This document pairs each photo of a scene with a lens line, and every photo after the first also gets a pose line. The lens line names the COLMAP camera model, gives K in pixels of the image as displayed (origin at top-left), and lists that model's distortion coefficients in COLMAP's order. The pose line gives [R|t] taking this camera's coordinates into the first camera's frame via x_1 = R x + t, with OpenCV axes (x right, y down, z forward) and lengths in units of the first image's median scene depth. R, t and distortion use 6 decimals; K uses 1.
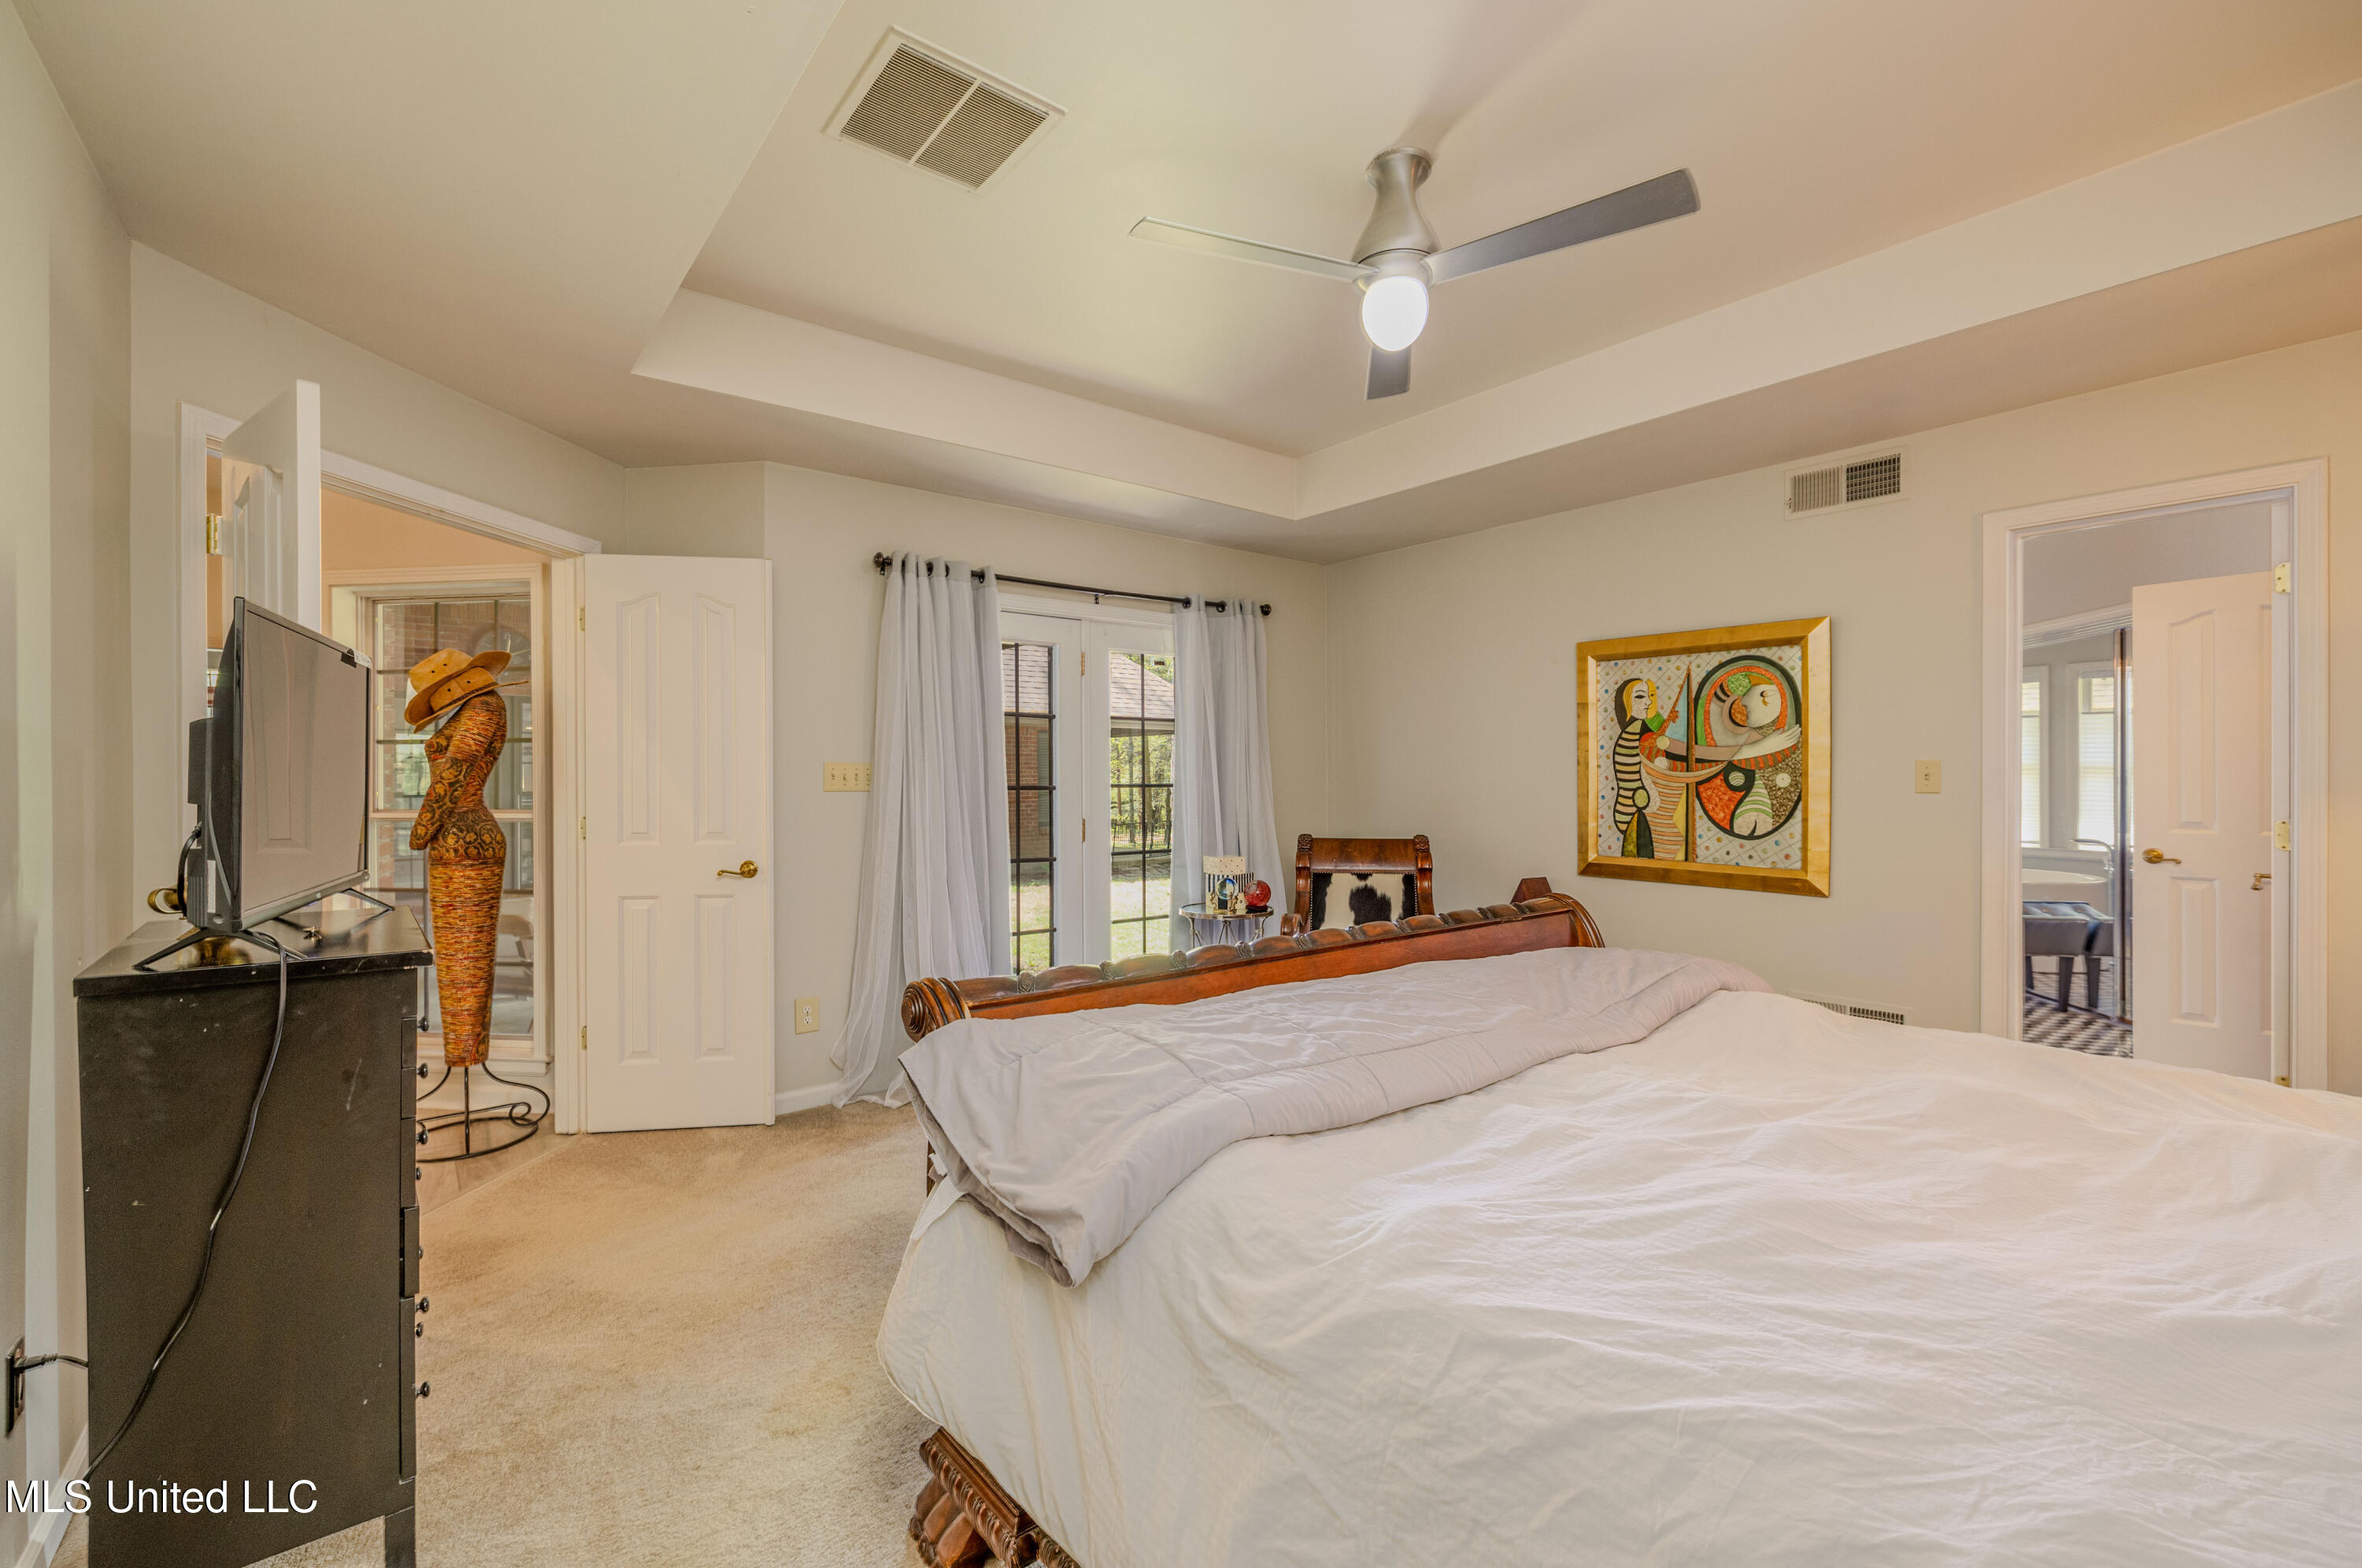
lens RADIAL K [[992.6, 0, 1179.2], [0, 992.6, 781.9], [0, 0, 1]] dist [-0.001588, 0.000058]
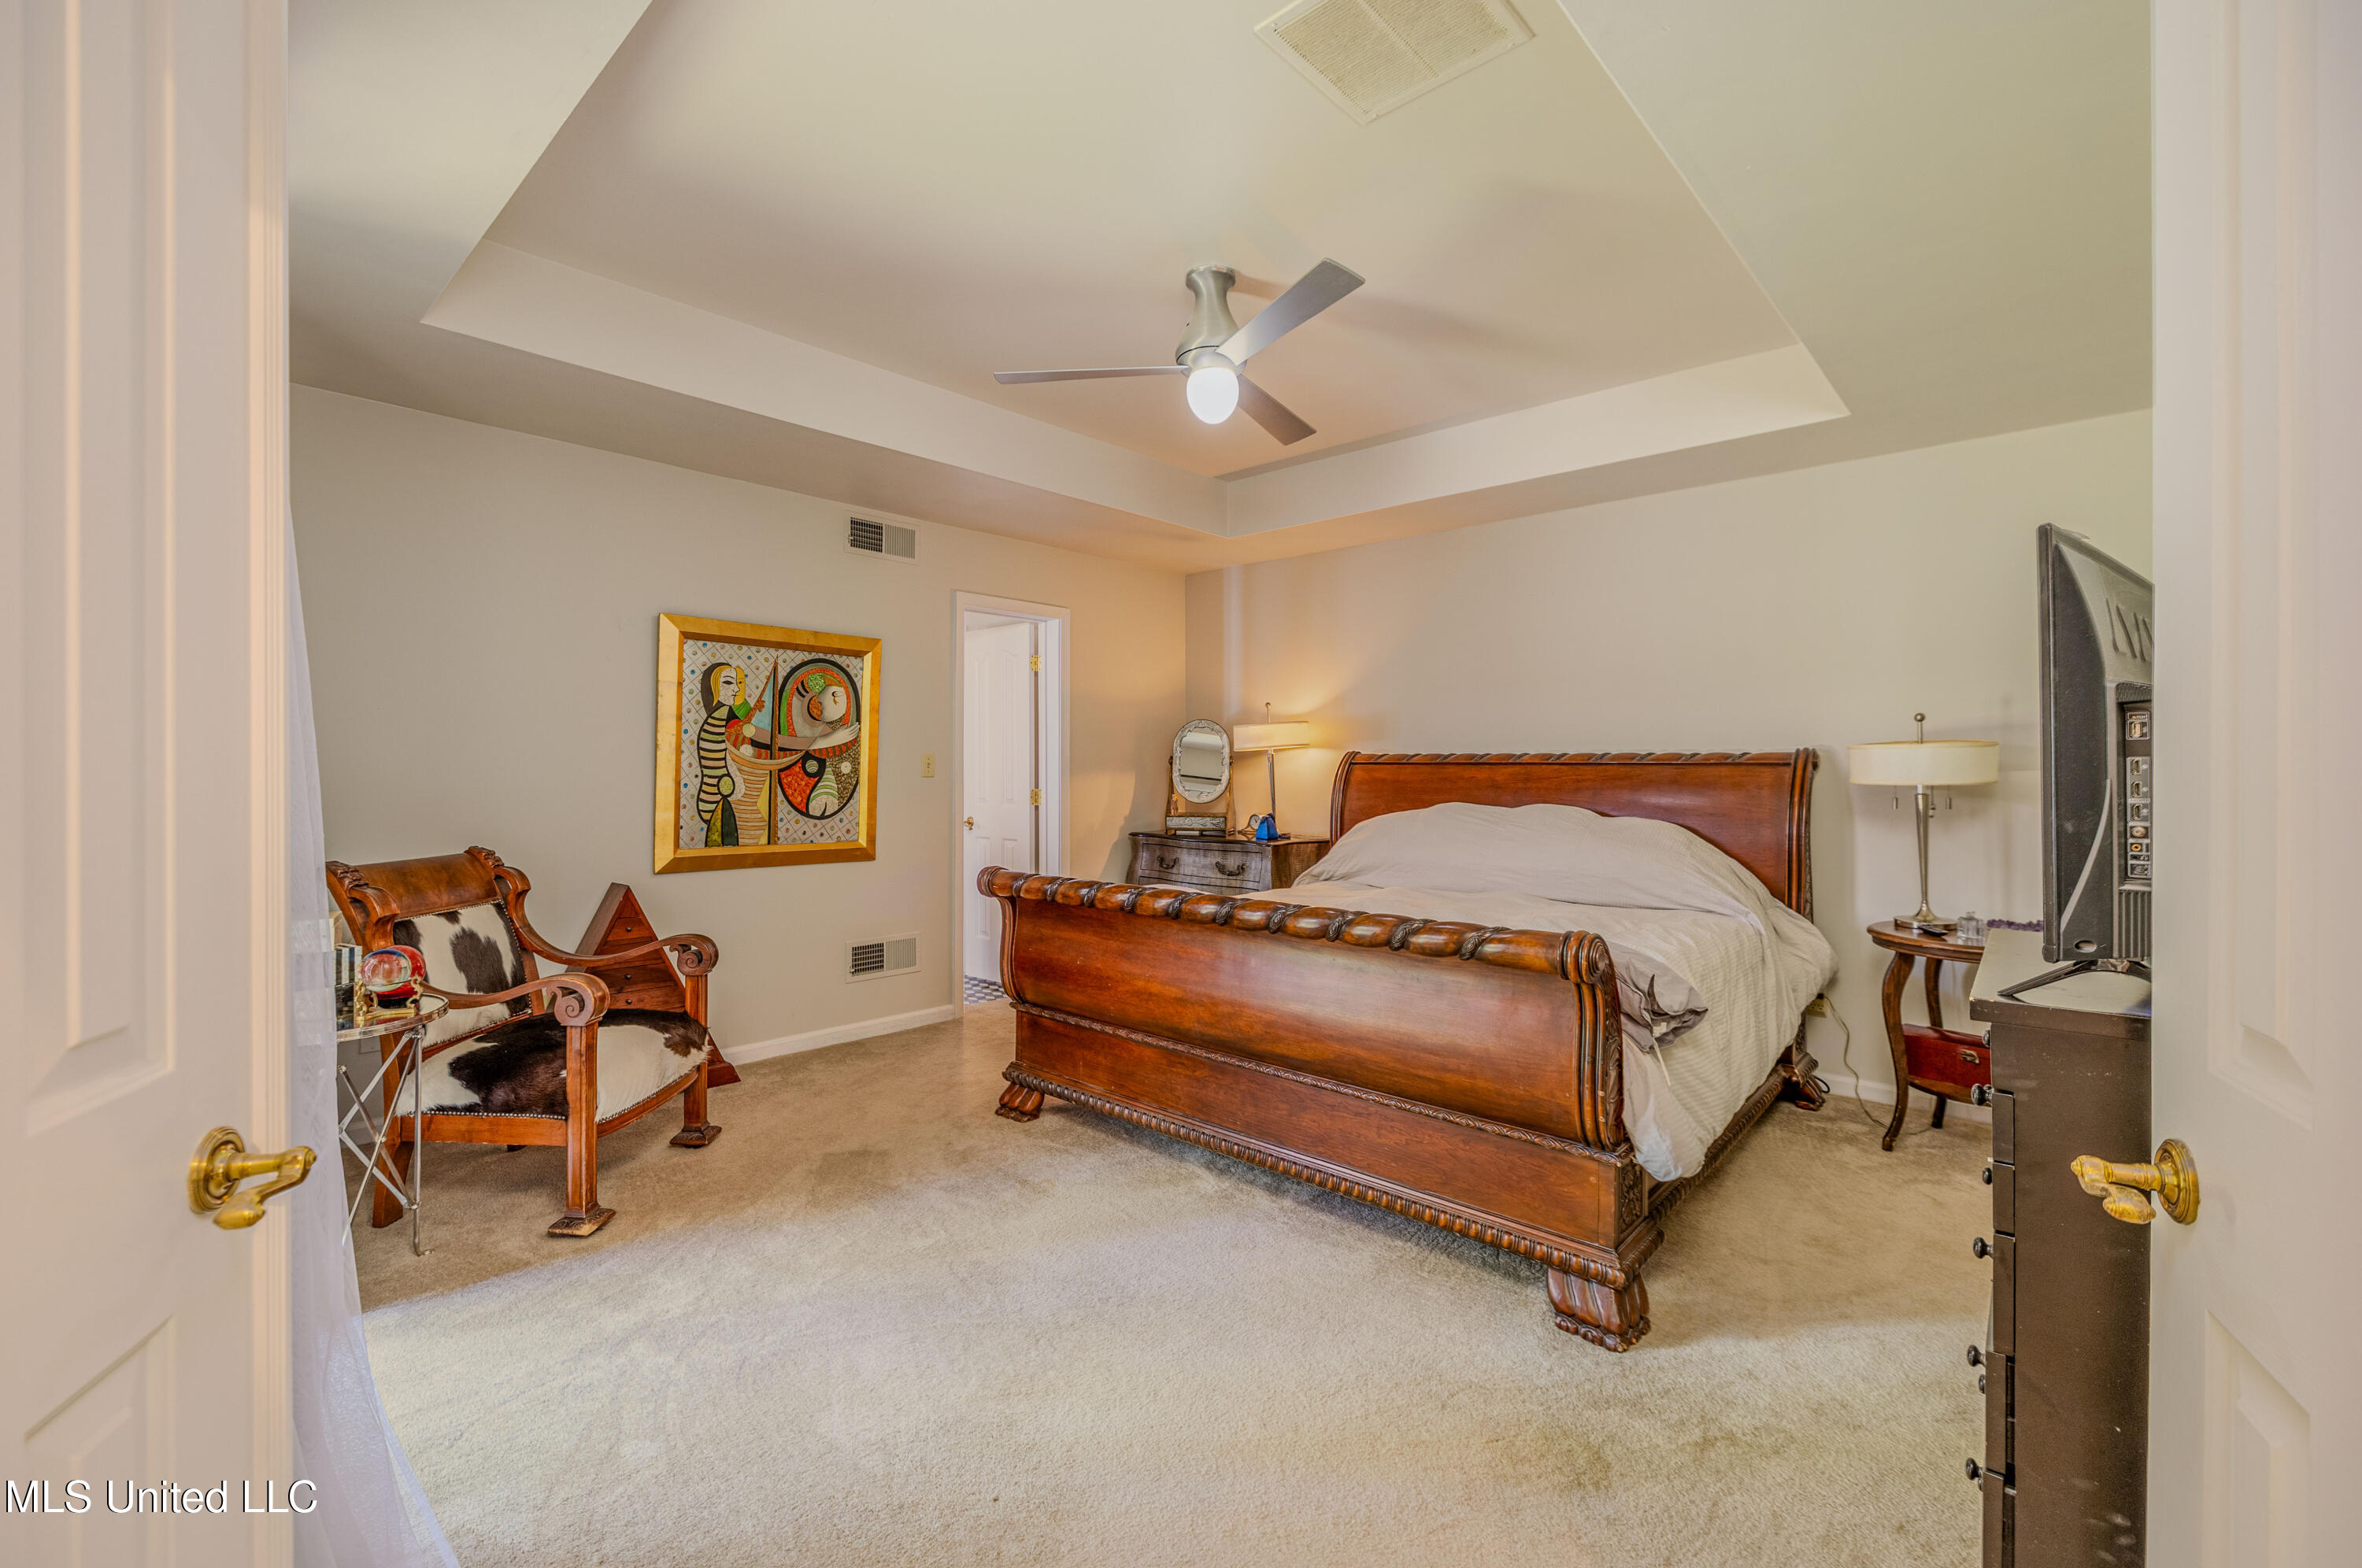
lens RADIAL K [[992.6, 0, 1189.3], [0, 992.6, 770.4], [0, 0, 1]] dist [-0.001588, 0.000058]
pose [[-0.160974, 0.001113, 0.986958, -0.598370], [0.000508, 0.999999, -0.001045, 0.002759], [-0.986959, 0.000333, -0.160974, 0.731103]]
